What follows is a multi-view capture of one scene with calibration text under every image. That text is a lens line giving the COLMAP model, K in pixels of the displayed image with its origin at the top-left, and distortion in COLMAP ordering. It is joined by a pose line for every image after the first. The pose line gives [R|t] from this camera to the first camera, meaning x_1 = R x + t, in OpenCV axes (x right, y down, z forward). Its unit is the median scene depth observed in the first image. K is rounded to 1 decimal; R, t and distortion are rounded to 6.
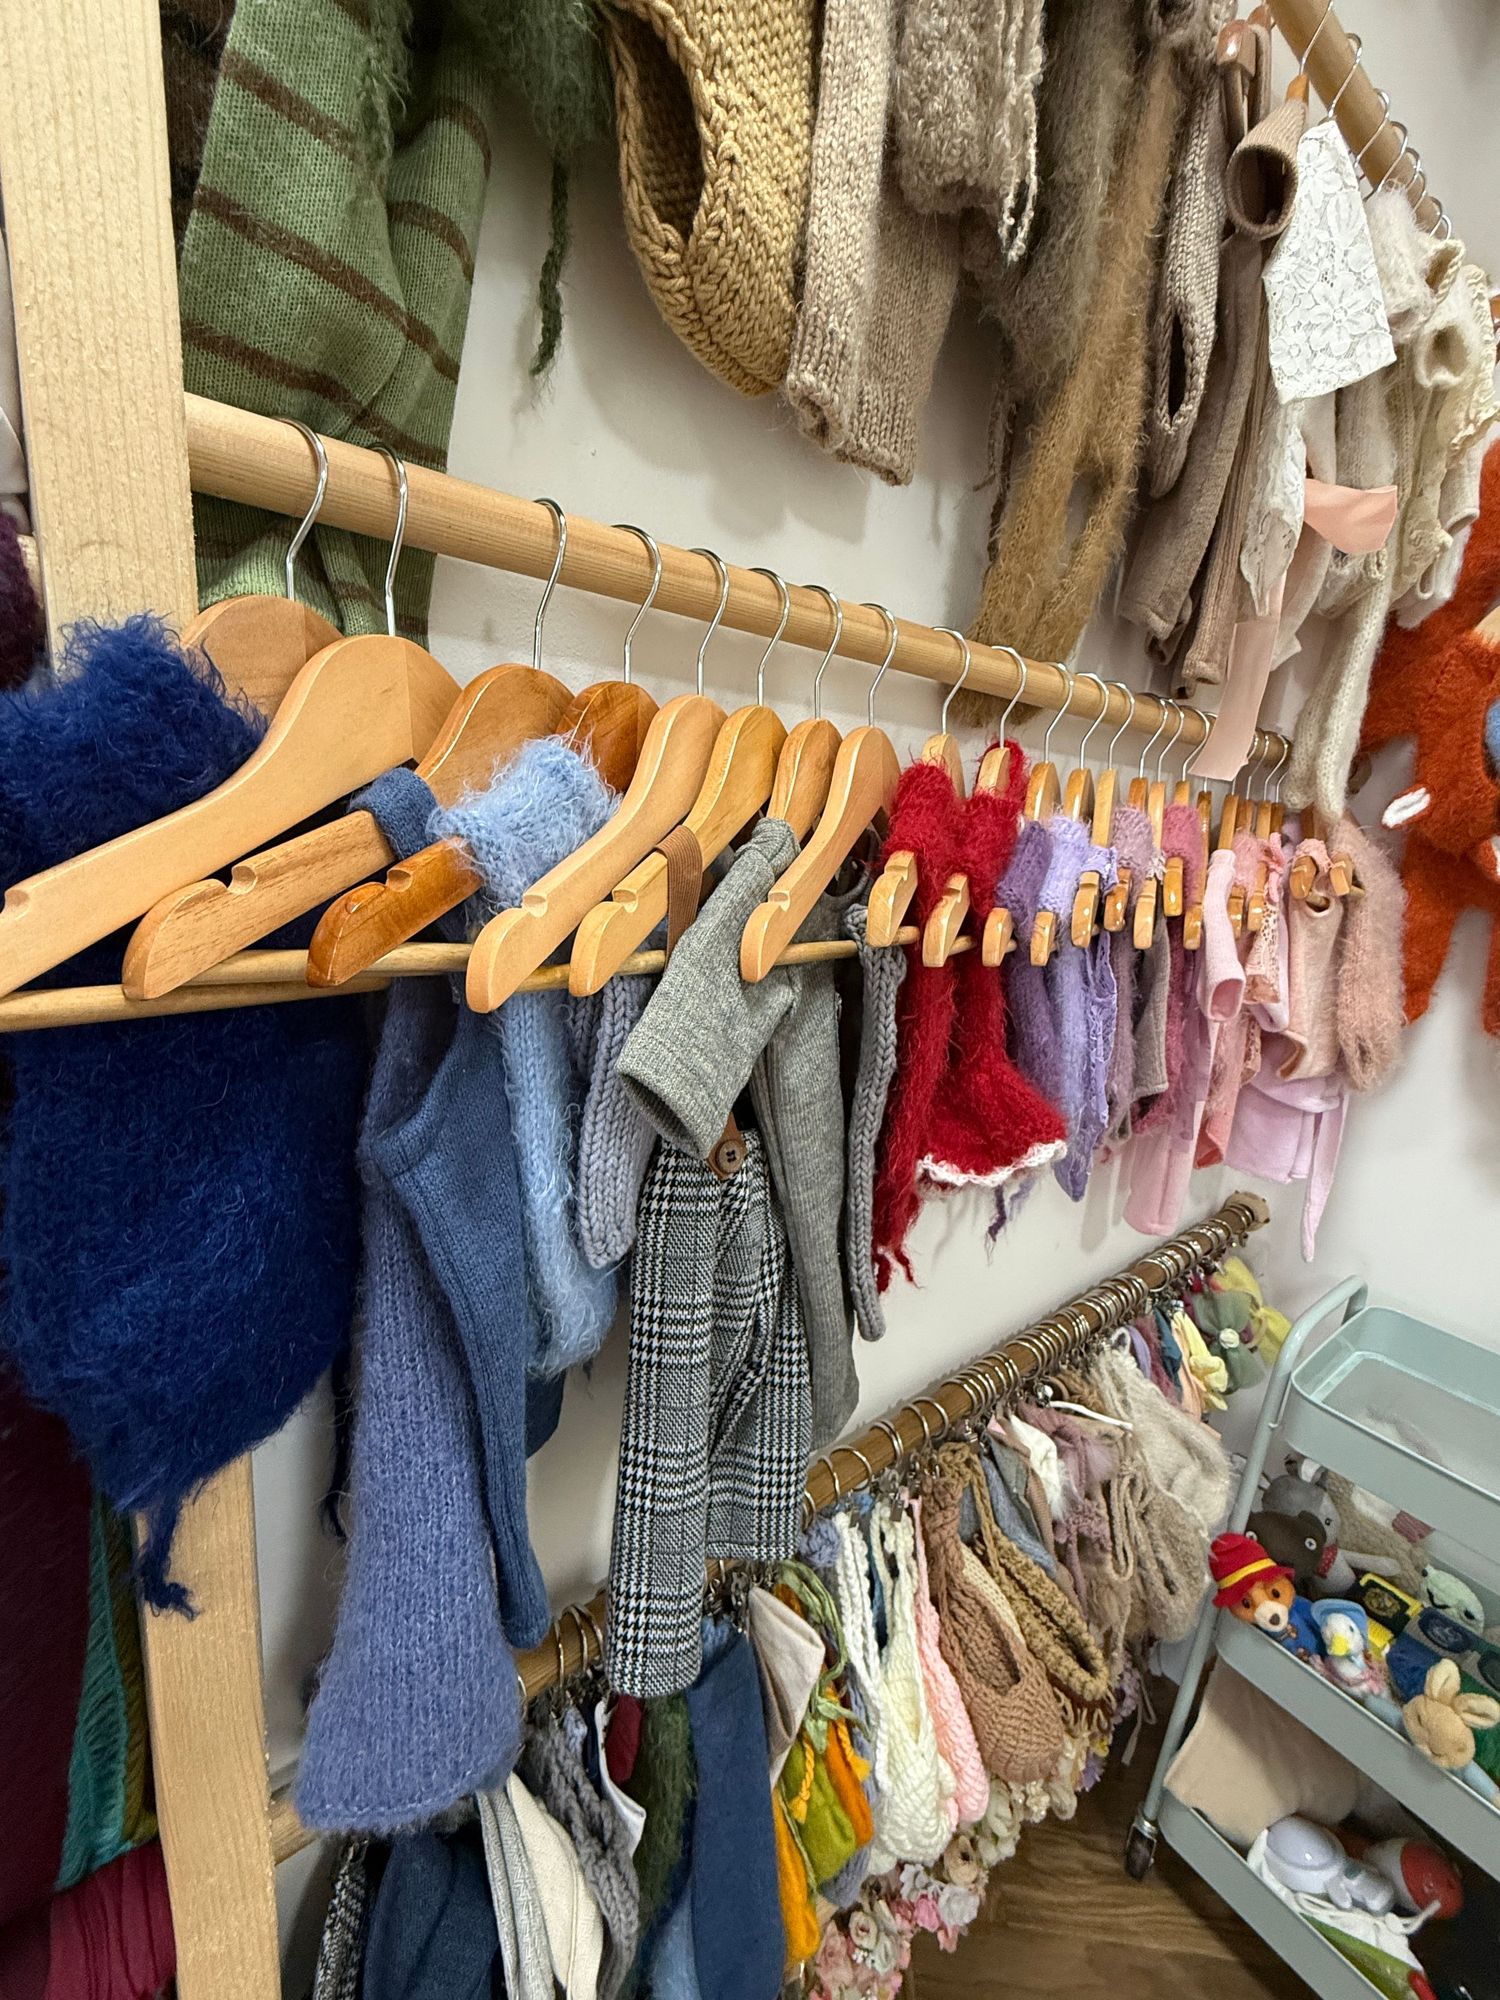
lens RADIAL K [[855.0, 0, 749.3], [0, 855.0, 995.7], [0, 0, 1]] dist [0.000130, -0.000362]
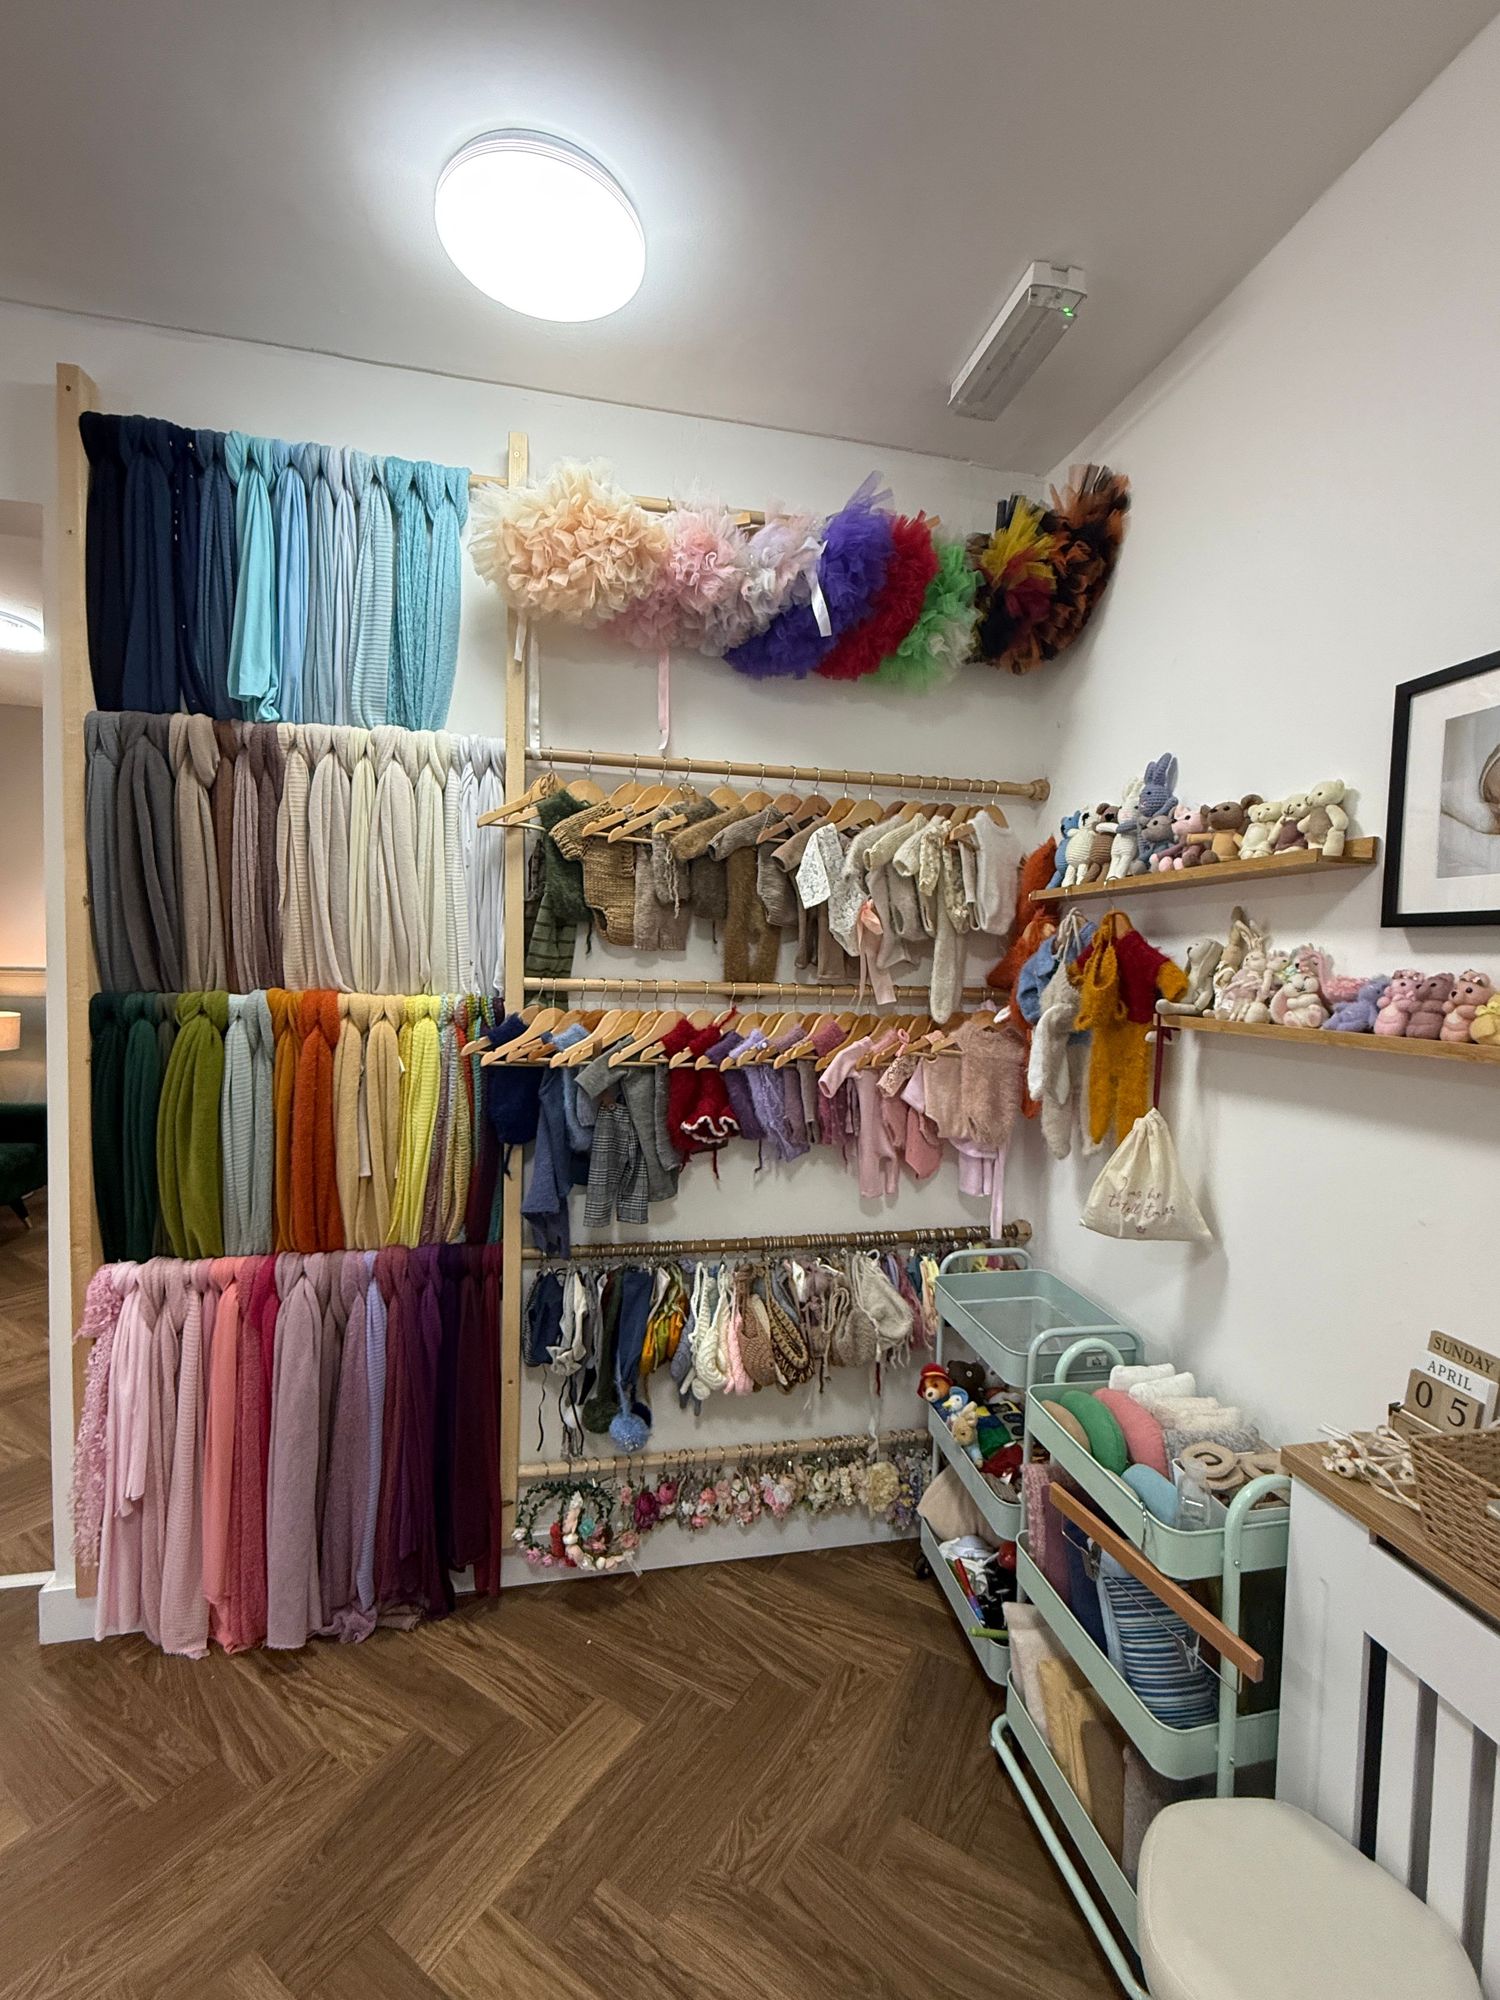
lens RADIAL K [[855.0, 0, 749.1], [0, 855.0, 1004.2], [0, 0, 1]] dist [0.000130, -0.000362]
pose [[0.882257, -0.036282, -0.469368, 1.738696], [-0.058271, 0.980942, -0.185357, 0.280303], [0.467148, 0.190883, 0.863329, -1.700999]]
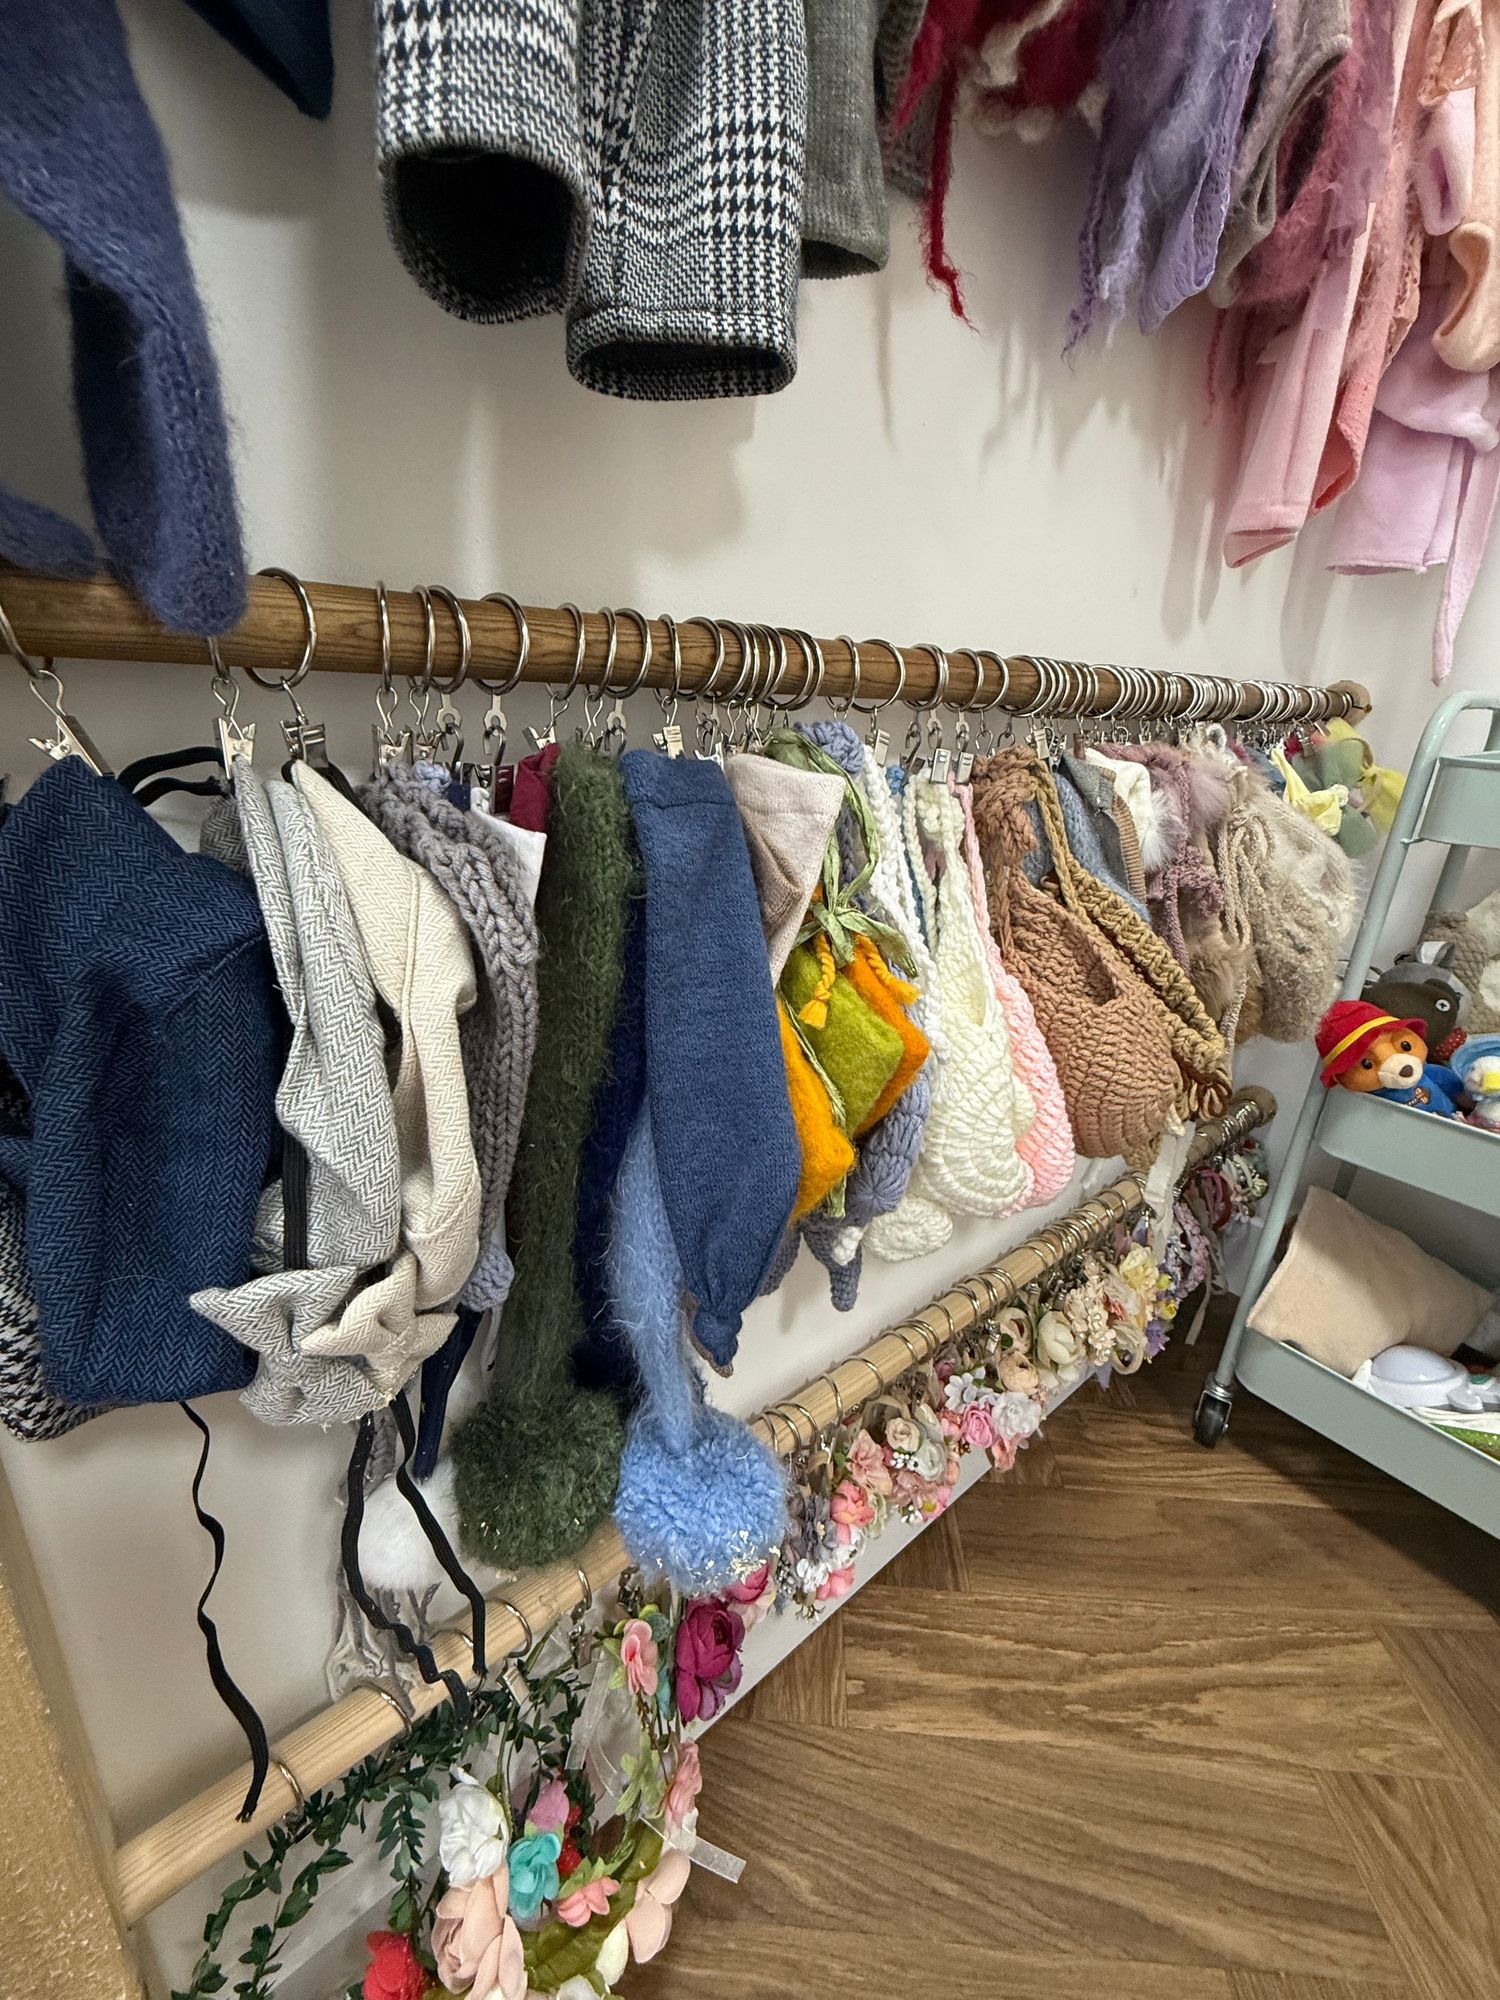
lens RADIAL K [[855.0, 0, 750.1], [0, 855.0, 996.6], [0, 0, 1]] dist [0.000130, -0.000362]
pose [[0.998801, -0.048684, 0.005071, 0.005688], [0.047807, 0.992521, 0.112319, 0.756432], [-0.010502, -0.111942, 0.993659, 0.311461]]
